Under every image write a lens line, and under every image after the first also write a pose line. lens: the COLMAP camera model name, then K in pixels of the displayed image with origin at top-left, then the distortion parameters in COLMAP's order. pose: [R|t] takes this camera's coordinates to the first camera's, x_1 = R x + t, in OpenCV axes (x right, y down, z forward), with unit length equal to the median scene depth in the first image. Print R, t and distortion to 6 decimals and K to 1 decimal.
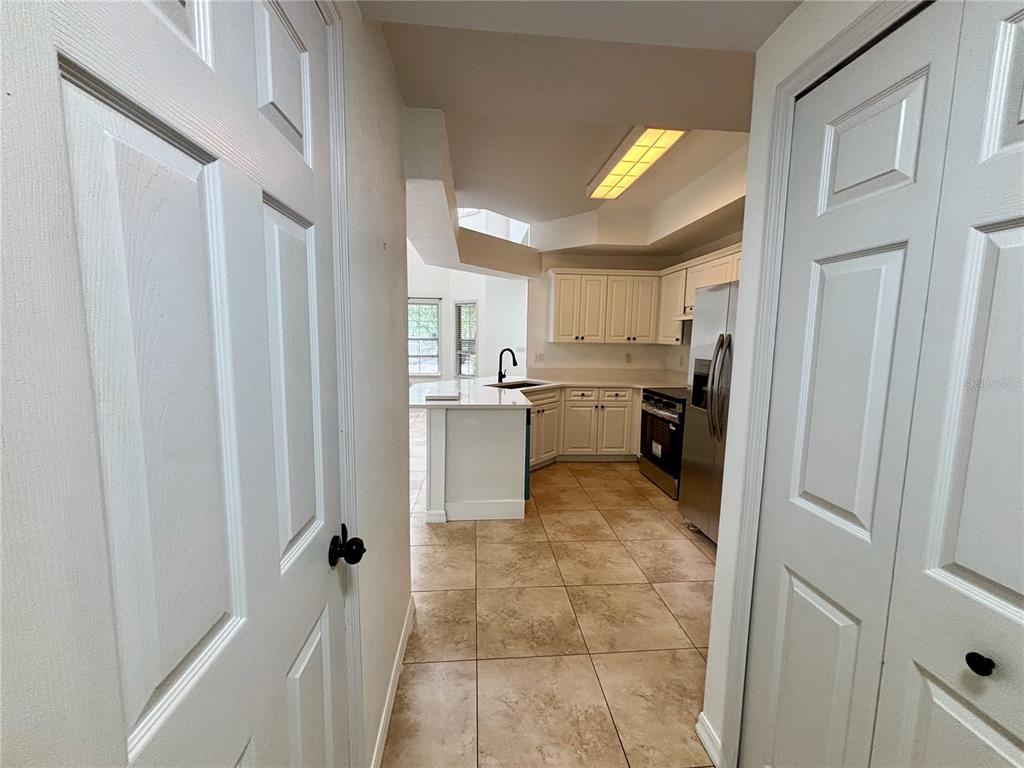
lens RADIAL K [[409.8, 0, 512.3], [0, 409.8, 384.4], [0, 0, 1]] dist [-0.001725, -0.000320]
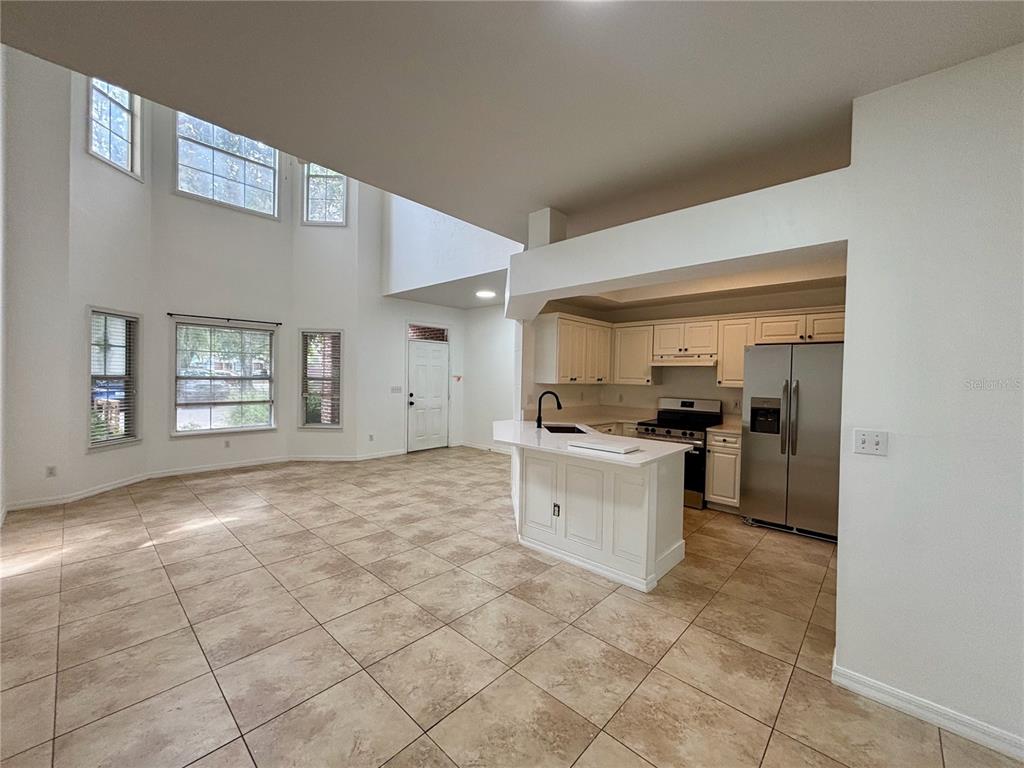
lens RADIAL K [[409.8, 0, 514.6], [0, 409.8, 380.2], [0, 0, 1]] dist [-0.001725, -0.000320]
pose [[0.738338, -0.007615, 0.674388, -0.995998], [0.069270, 0.995504, -0.064598, -0.081145], [-0.670865, 0.094410, 0.735546, 0.489815]]
